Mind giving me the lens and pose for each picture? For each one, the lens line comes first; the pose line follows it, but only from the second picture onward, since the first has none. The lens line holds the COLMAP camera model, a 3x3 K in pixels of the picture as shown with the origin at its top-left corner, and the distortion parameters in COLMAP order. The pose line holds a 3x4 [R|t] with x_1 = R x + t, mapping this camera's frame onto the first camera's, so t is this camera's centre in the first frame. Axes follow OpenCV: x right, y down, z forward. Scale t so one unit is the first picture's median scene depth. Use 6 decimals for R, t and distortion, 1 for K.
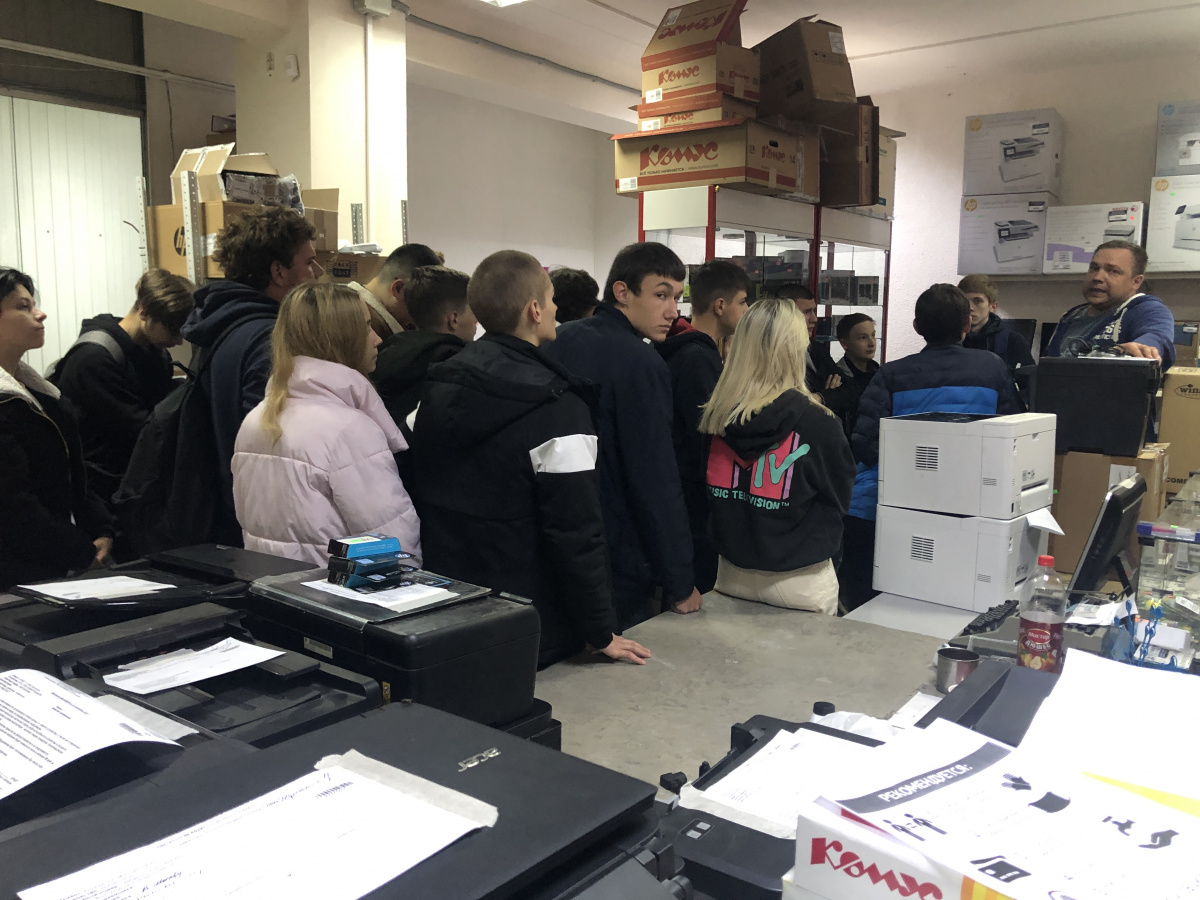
lens RADIAL K [[993.2, 0, 587.3], [0, 993.2, 442.6], [0, 0, 1]] dist [0.024087, -0.016521]
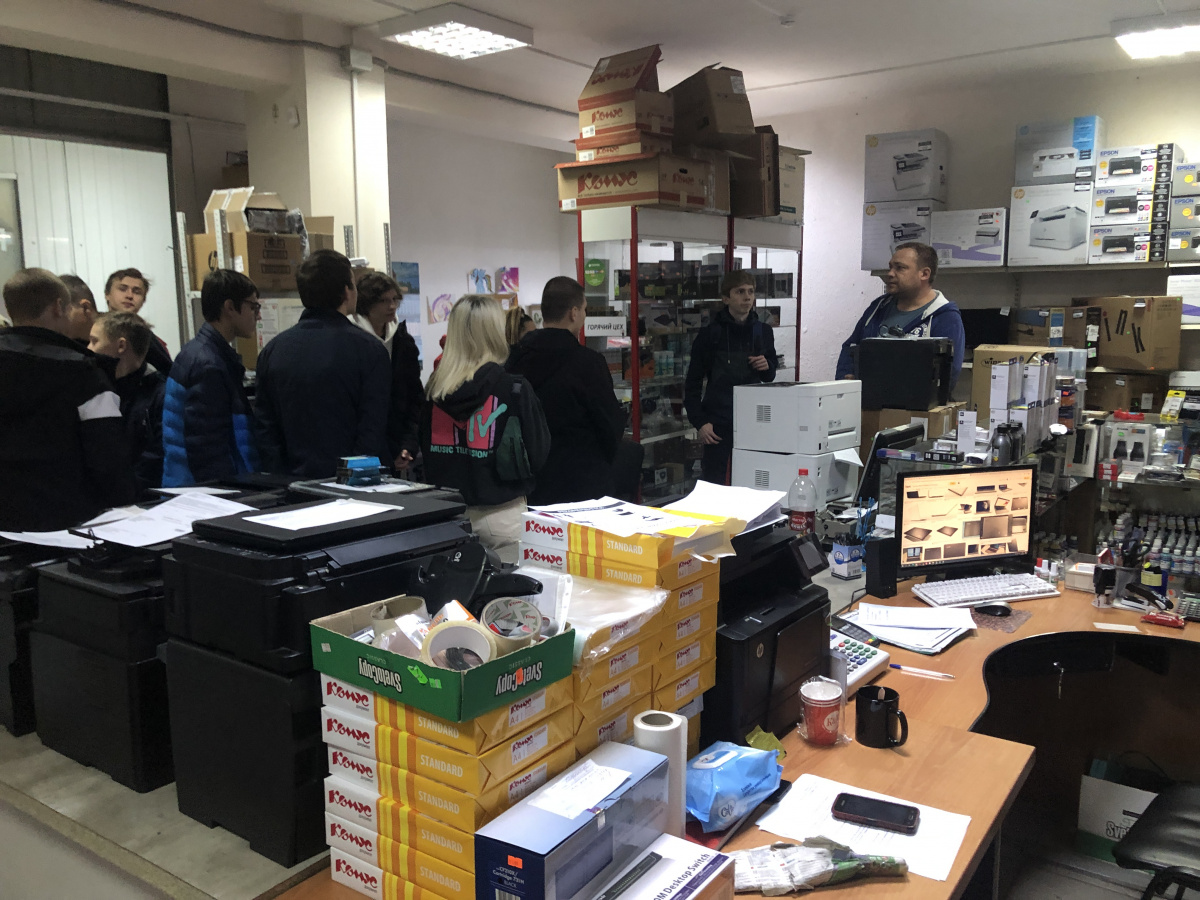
lens RADIAL K [[993.2, 0, 597.4], [0, 993.2, 462.5], [0, 0, 1]] dist [0.024087, -0.016521]
pose [[0.999746, -0.020070, 0.010268, 0.063810], [0.019760, 0.999369, 0.029505, 0.026523], [-0.010853, -0.029294, 0.999512, -0.267750]]
